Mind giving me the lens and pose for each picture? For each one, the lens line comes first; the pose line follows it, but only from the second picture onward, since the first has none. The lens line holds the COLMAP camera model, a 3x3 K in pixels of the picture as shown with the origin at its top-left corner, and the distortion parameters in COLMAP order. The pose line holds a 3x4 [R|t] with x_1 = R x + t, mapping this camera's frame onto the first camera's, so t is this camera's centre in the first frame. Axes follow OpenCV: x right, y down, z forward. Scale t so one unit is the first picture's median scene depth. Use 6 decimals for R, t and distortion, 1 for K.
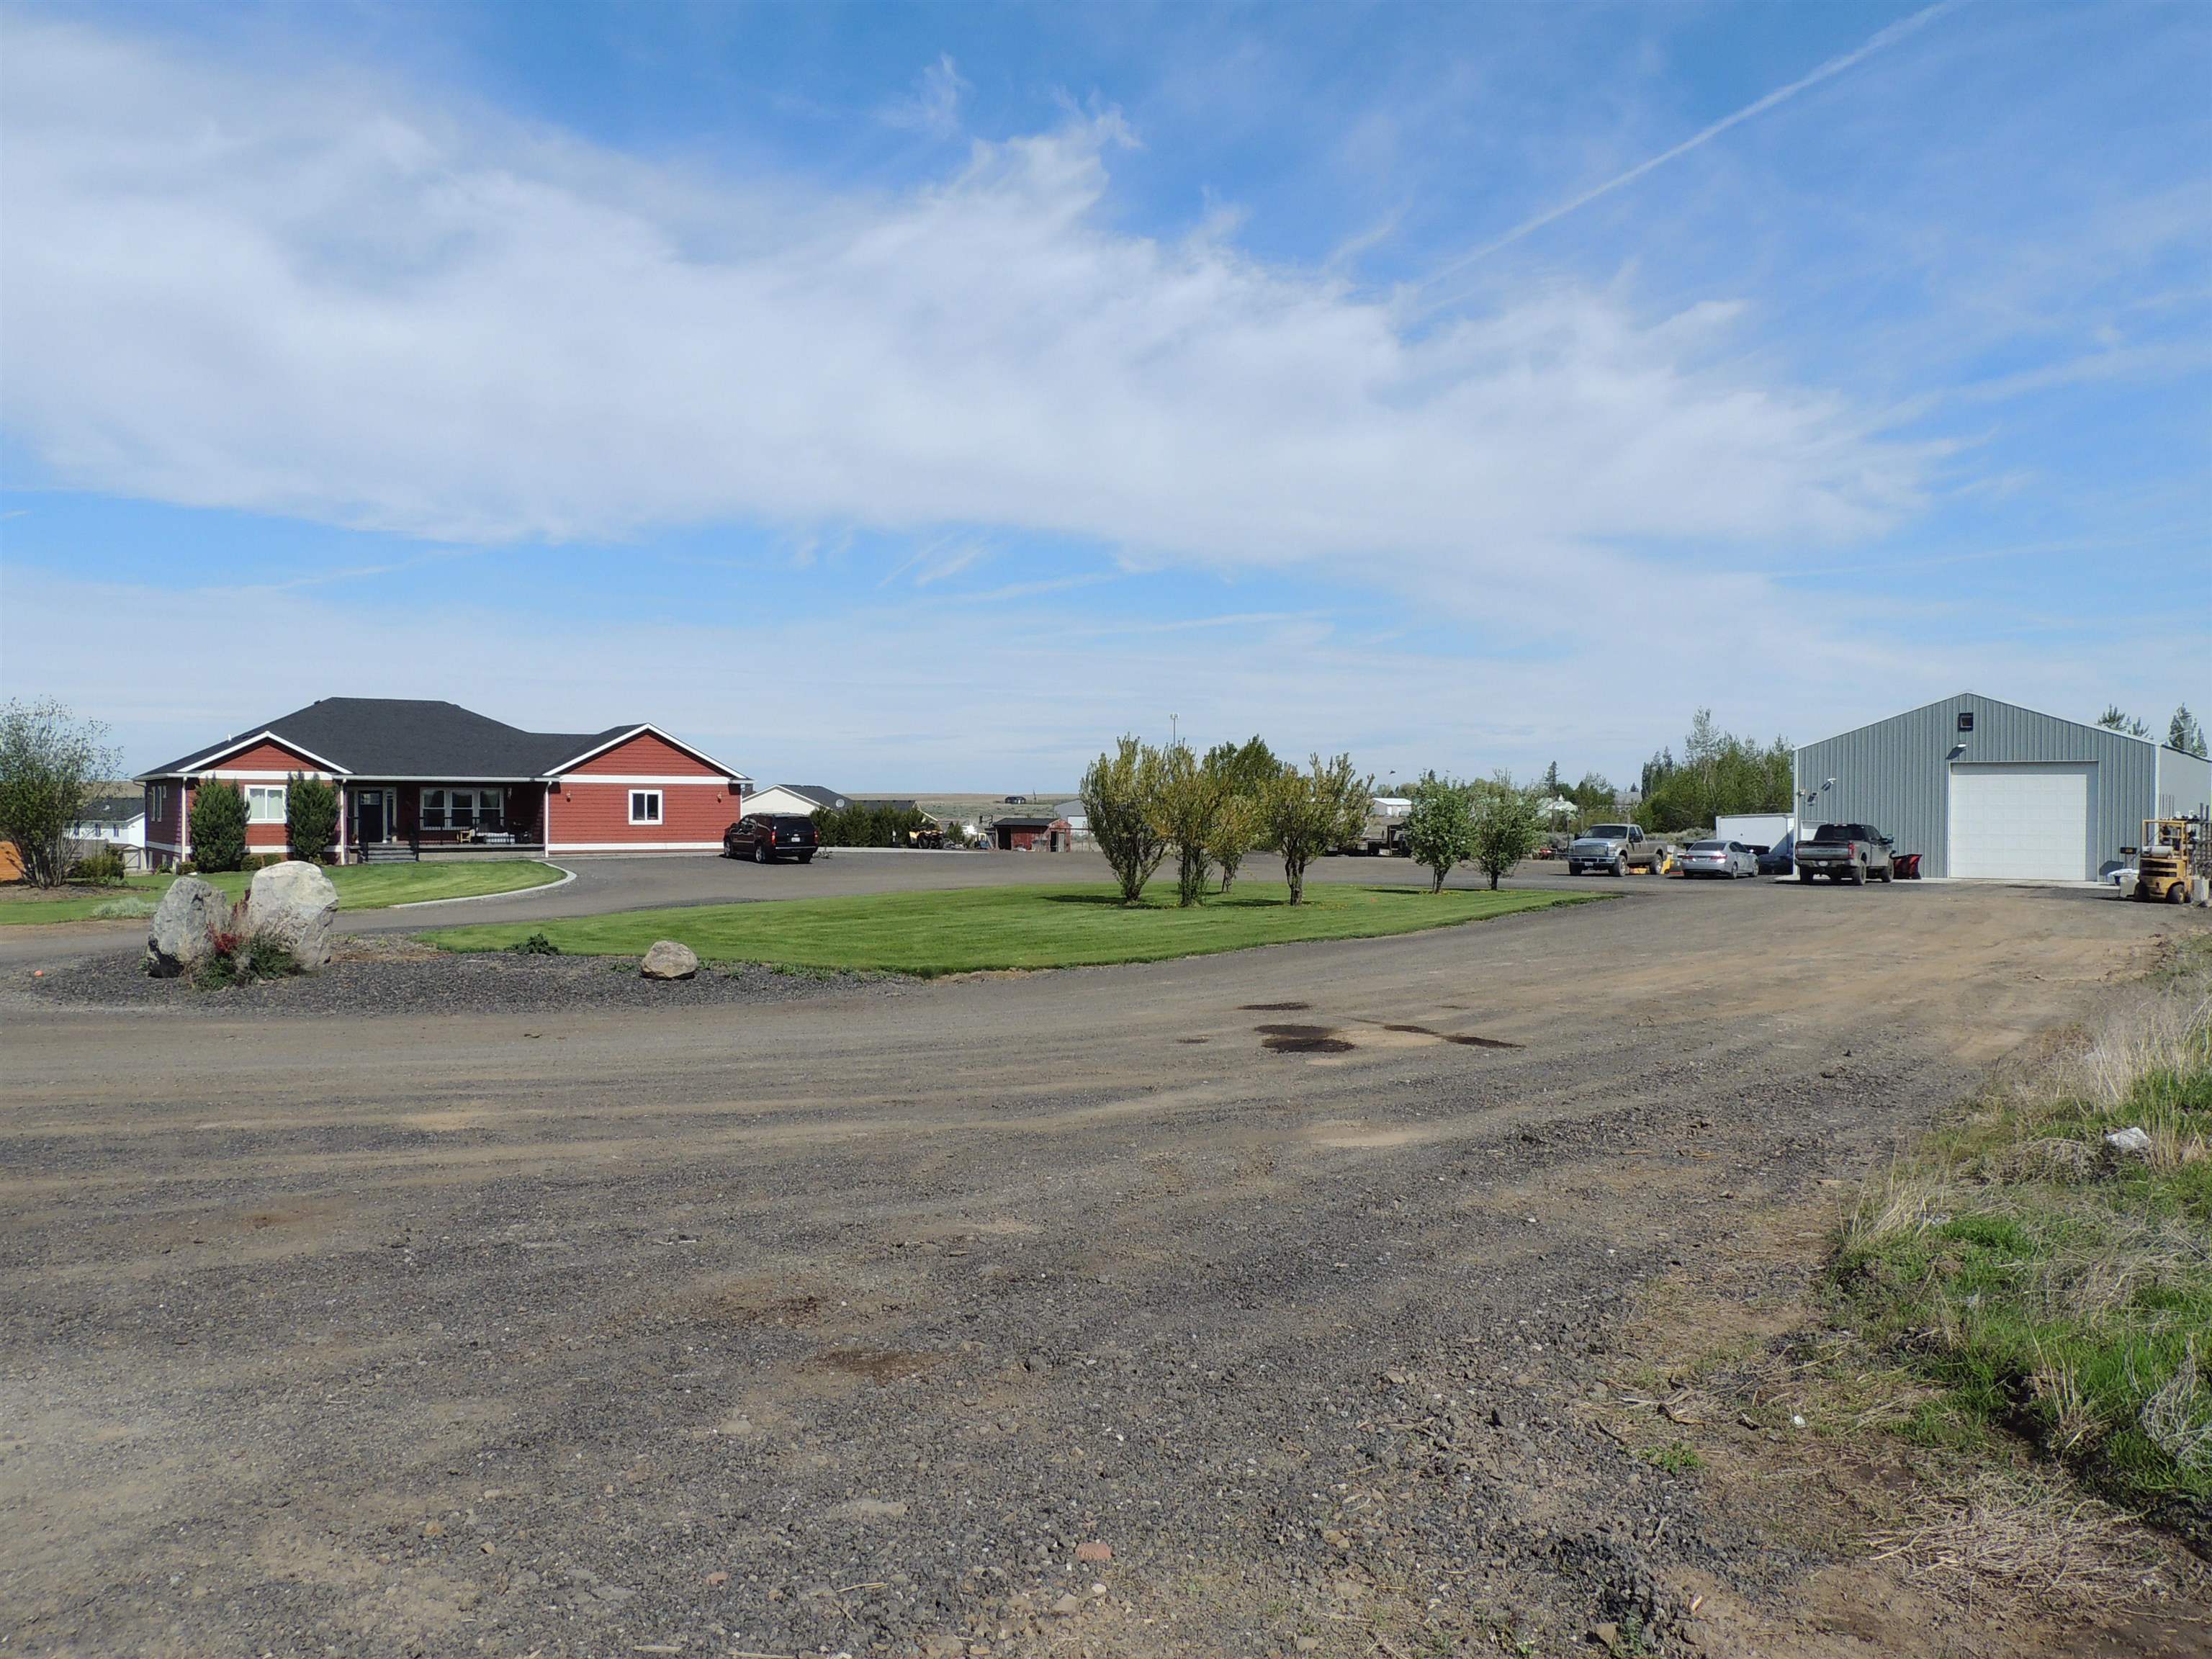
lens RADIAL K [[1792.8, 0, 1106.0], [0, 1792.8, 829.5], [0, 0, 1]] dist [-0.013838, 0.009505]
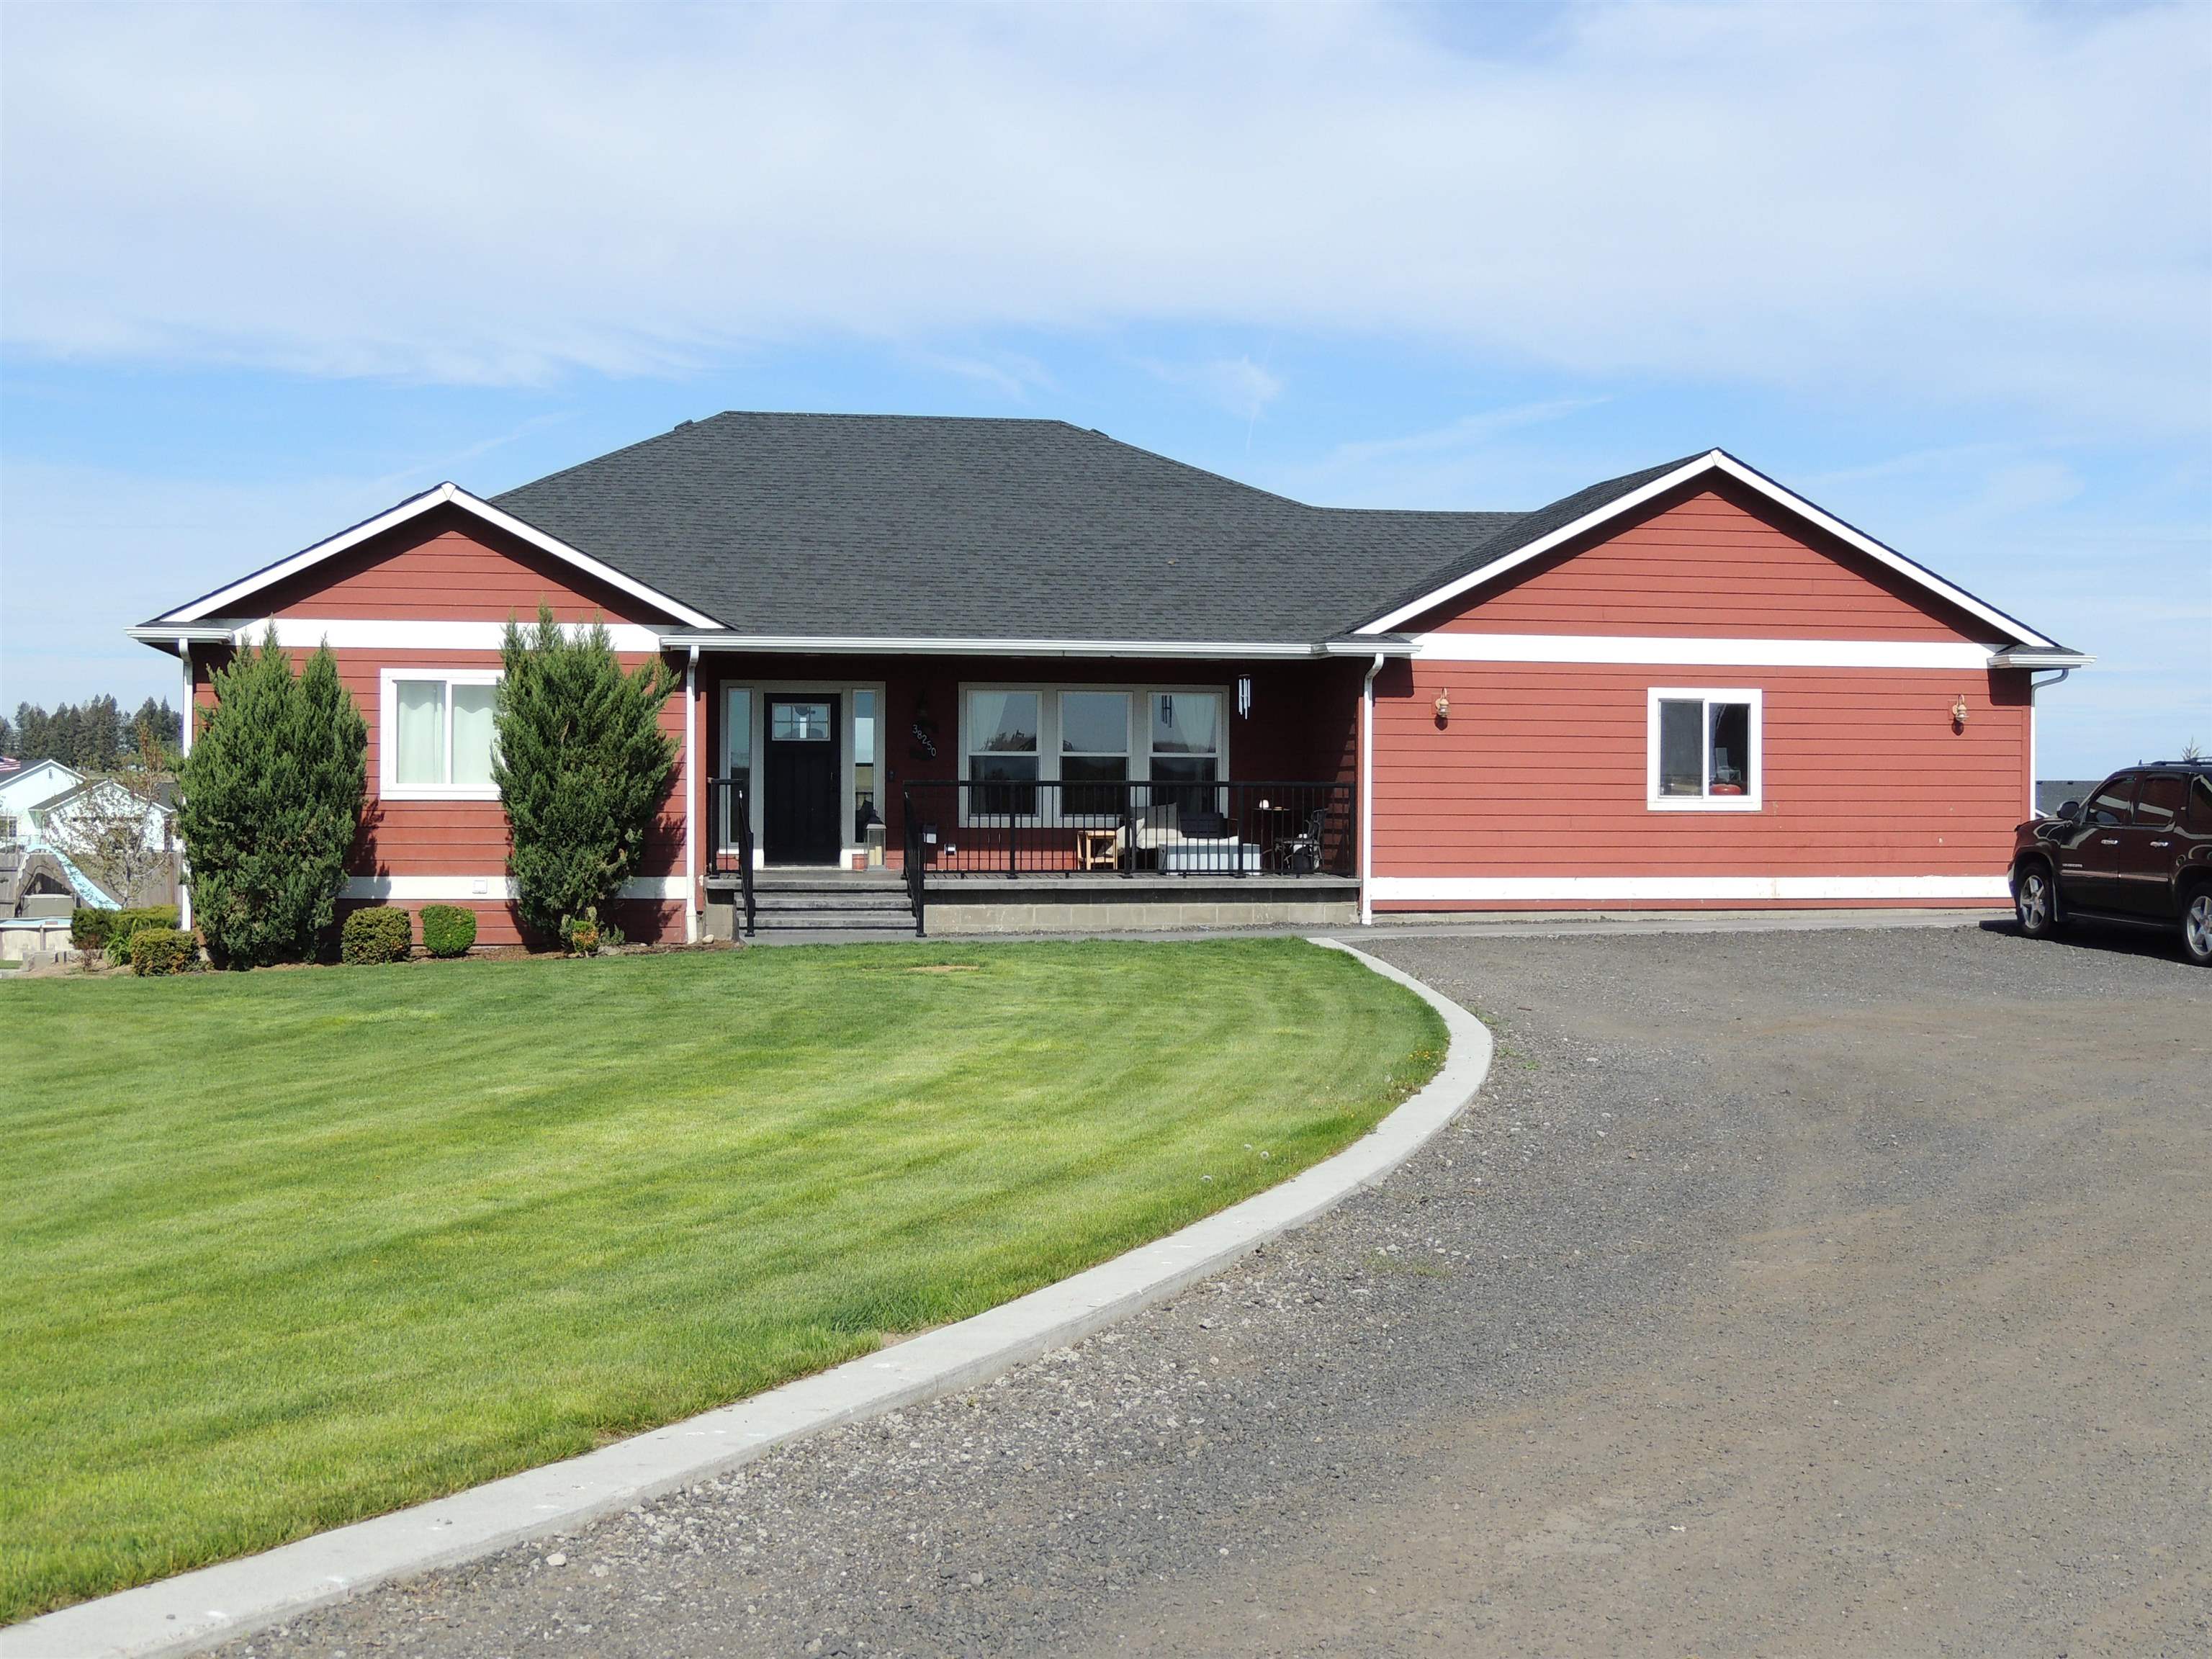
lens RADIAL K [[3010.8, 0, 1106.0], [0, 3010.8, 829.5], [0, 0, 1]] dist [-0.035331, -0.014670]
pose [[0.921904, 0.003691, -0.387401, -0.166069], [-0.006151, 0.999968, -0.005110, 0.003249], [0.387370, 0.007094, 0.921897, 0.545424]]
